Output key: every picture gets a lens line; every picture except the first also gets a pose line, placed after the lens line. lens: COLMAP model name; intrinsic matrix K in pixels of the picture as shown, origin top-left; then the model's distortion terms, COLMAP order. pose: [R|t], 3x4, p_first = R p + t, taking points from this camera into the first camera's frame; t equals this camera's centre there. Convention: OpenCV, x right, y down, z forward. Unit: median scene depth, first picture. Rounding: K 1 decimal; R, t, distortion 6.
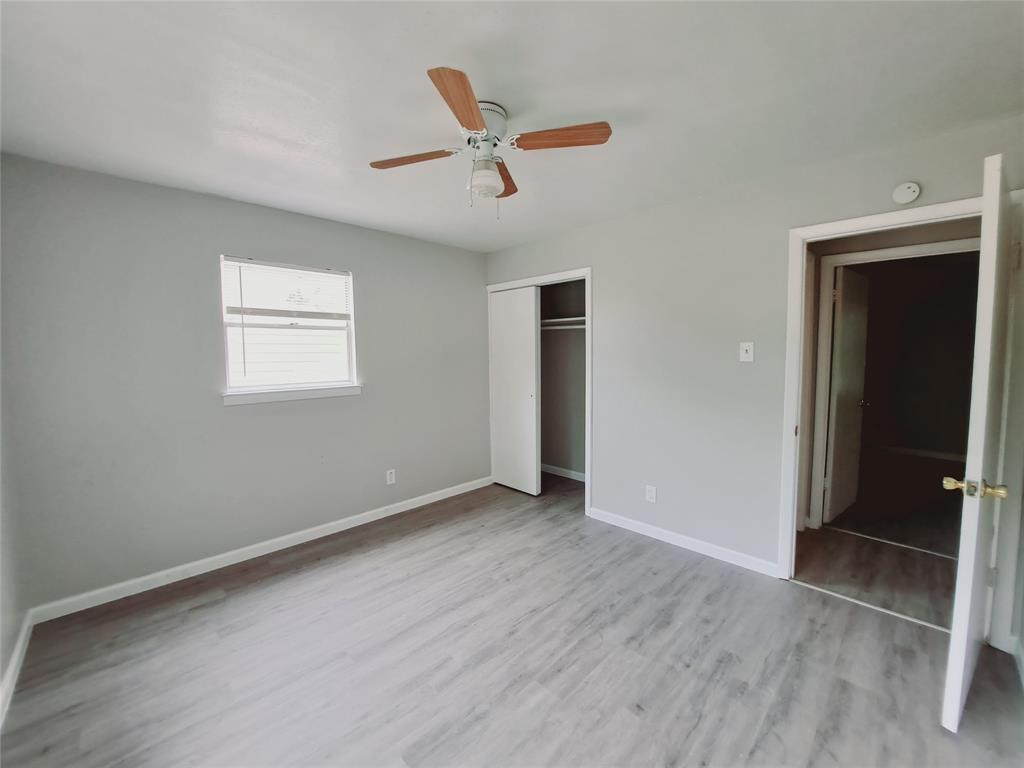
lens RADIAL K [[410.7, 0, 503.6], [0, 410.7, 378.5], [0, 0, 1]] dist [-0.014932, -0.000492]
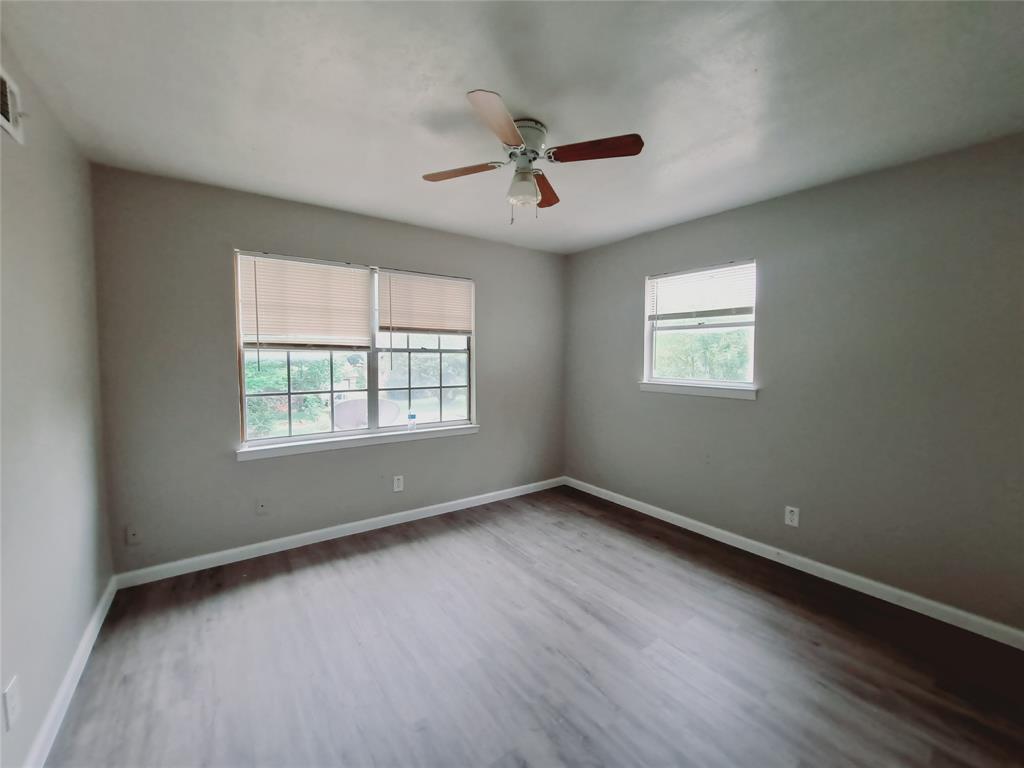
lens RADIAL K [[426.7, 0, 513.0], [0, 426.7, 373.6], [0, 0, 1]] dist [-0.003319, -0.000691]
pose [[-0.147776, 0.055475, -0.987464, 0.730251], [-0.065960, 0.995650, 0.065805, -0.050137], [0.986819, 0.074857, -0.143474, 0.764505]]
